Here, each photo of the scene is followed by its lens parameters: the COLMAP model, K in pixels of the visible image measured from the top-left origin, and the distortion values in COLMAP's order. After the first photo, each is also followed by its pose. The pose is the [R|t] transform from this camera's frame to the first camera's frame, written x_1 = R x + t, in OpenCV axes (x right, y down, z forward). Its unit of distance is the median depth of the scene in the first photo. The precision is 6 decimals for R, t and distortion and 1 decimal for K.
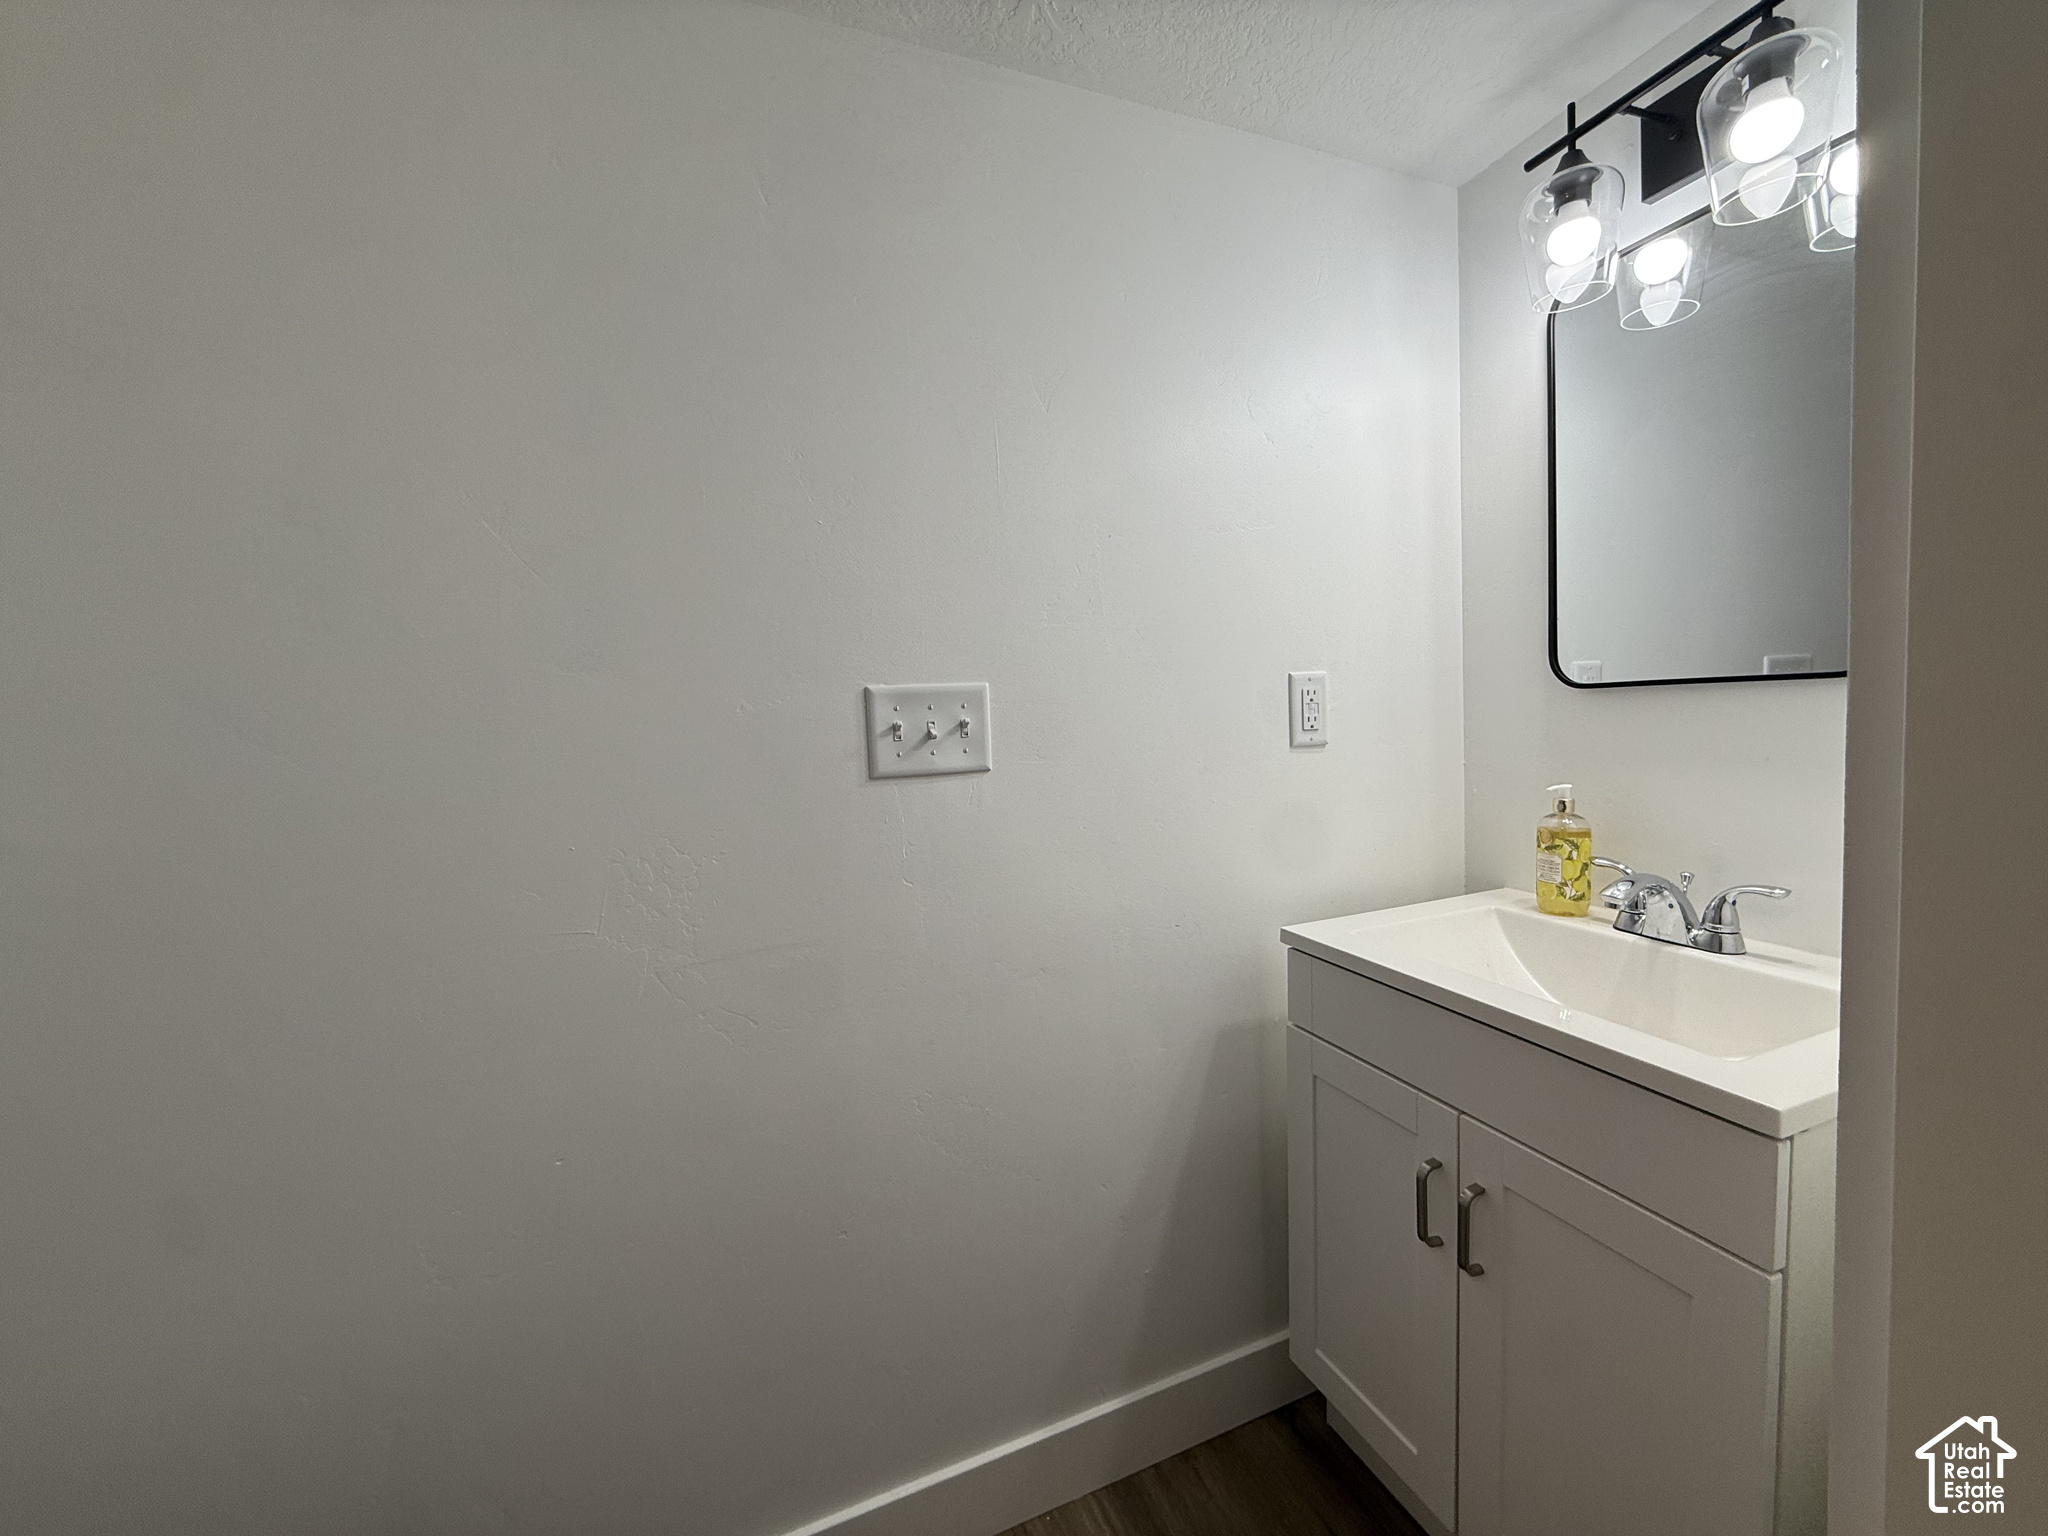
lens RADIAL K [[816.5, 0, 1019.9], [0, 816.5, 763.8], [0, 0, 1]] dist [-0.001669, 0.000075]
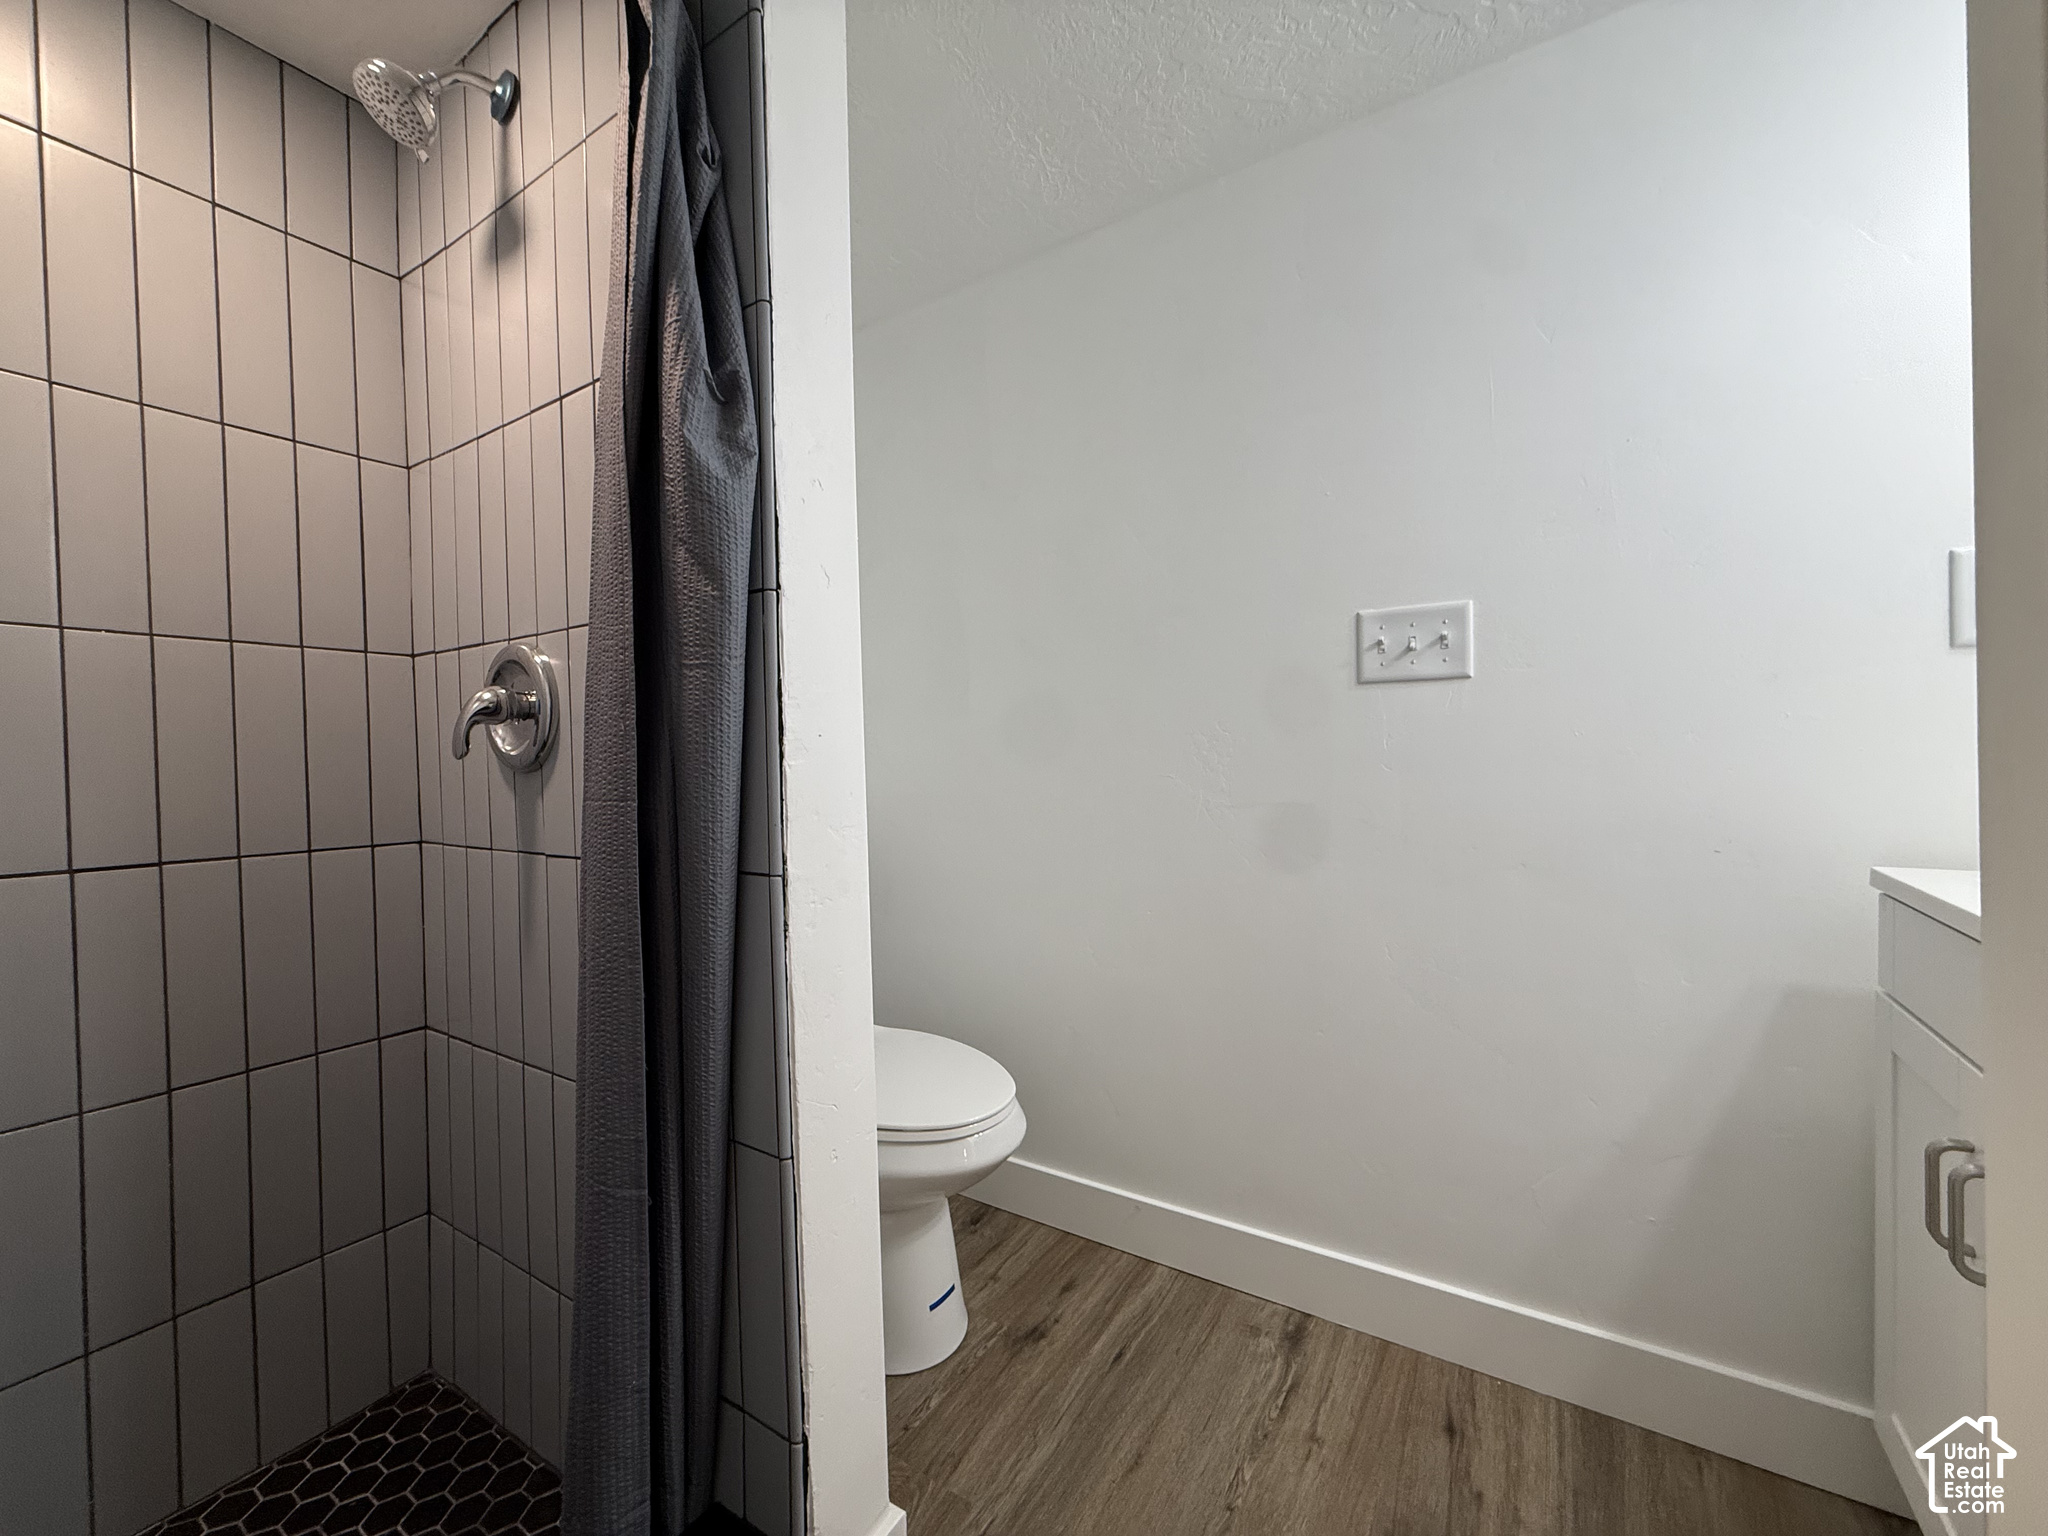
lens RADIAL K [[816.5, 0, 1019.9], [0, 816.5, 763.8], [0, 0, 1]] dist [-0.001669, 0.000075]
pose [[0.580355, 0.040196, -0.813371, 0.543940], [-0.068894, 0.997624, 0.000144, 0.176252], [0.811444, 0.055953, 0.581745, -0.170642]]
